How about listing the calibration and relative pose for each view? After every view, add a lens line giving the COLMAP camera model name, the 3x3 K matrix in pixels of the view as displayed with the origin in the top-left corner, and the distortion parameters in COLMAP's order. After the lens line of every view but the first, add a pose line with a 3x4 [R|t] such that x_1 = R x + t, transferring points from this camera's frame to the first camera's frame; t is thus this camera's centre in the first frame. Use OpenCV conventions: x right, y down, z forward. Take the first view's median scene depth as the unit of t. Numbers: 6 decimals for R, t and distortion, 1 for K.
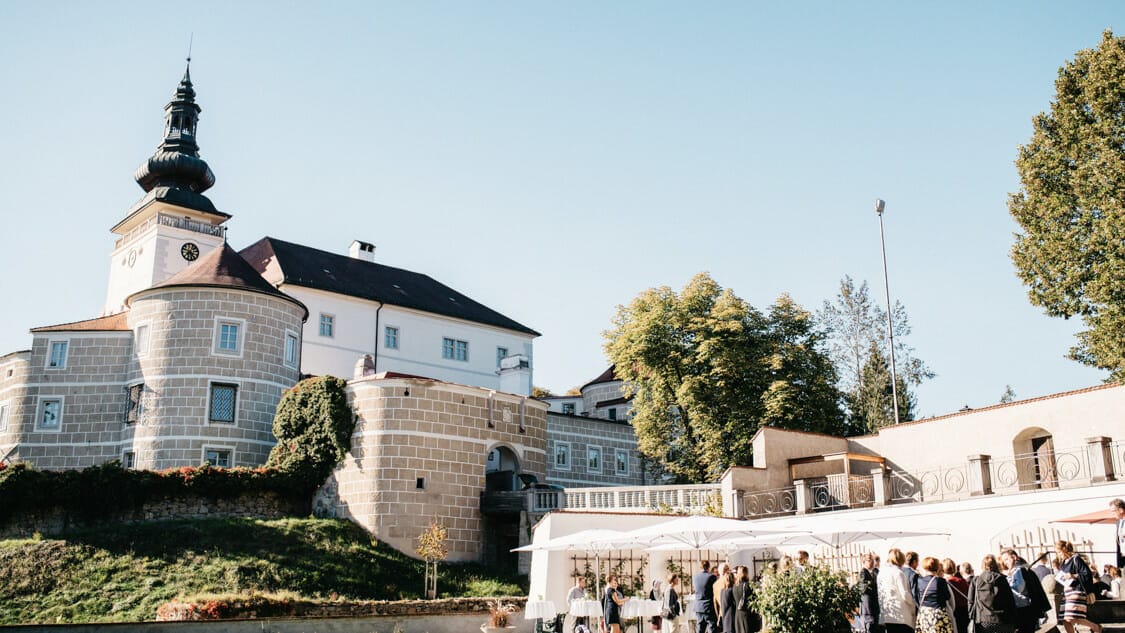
lens RADIAL K [[1106.2, 0, 562.5], [0, 1106.2, 316.5], [0, 0, 1]] dist [-0.011780, -0.008839]
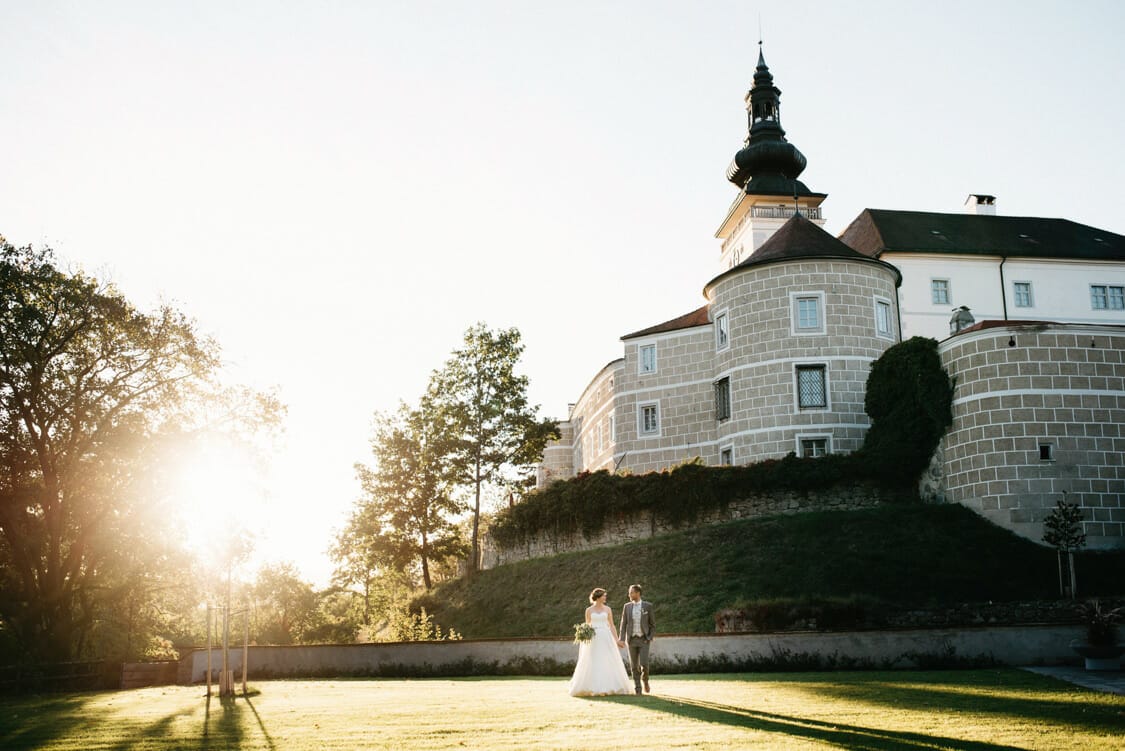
lens RADIAL K [[1126.7, 0, 562.5], [0, 1126.7, 375.5], [0, 0, 1]] dist [-0.008372, -0.007777]
pose [[0.829643, -0.123367, -0.544494, 0.023897], [0.152602, 0.988250, 0.008609, 0.030277], [0.537034, -0.090233, 0.838721, 0.123243]]
